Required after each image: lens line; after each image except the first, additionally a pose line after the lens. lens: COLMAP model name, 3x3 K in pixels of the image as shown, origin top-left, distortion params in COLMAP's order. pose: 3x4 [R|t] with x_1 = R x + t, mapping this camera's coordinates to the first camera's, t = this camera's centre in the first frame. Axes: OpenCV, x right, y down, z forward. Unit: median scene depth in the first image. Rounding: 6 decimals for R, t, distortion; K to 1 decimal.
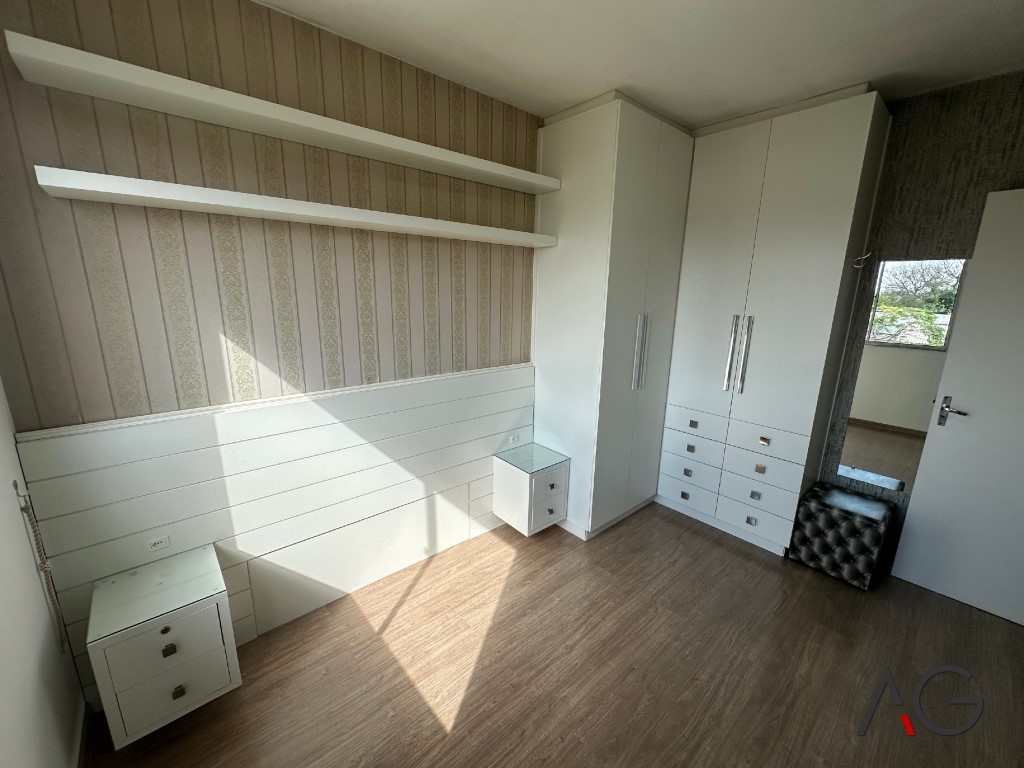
lens RADIAL K [[408.1, 0, 512.0], [0, 408.1, 384.0], [0, 0, 1]] dist [-0.001100, -0.000156]
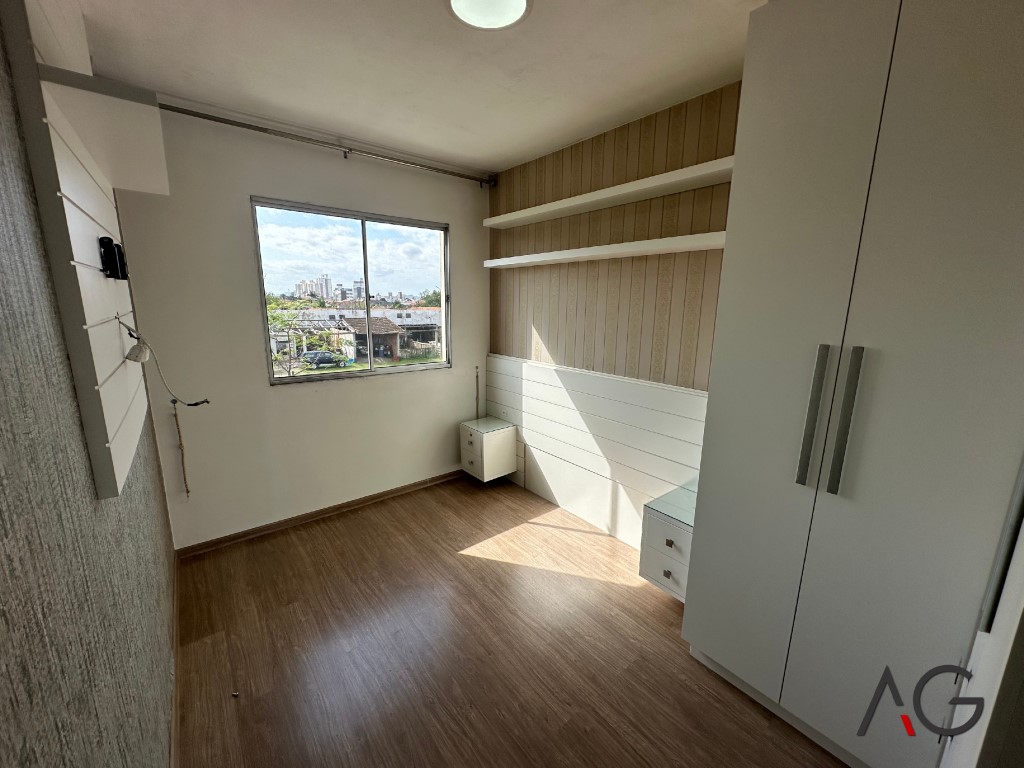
lens RADIAL K [[408.1, 0, 512.0], [0, 408.1, 384.0], [0, 0, 1]] dist [-0.001100, -0.000156]
pose [[-0.045447, 0.179236, -0.982756, 1.111085], [-0.235228, 0.954190, 0.184904, -0.162871], [0.970877, 0.239575, -0.001203, 0.819935]]
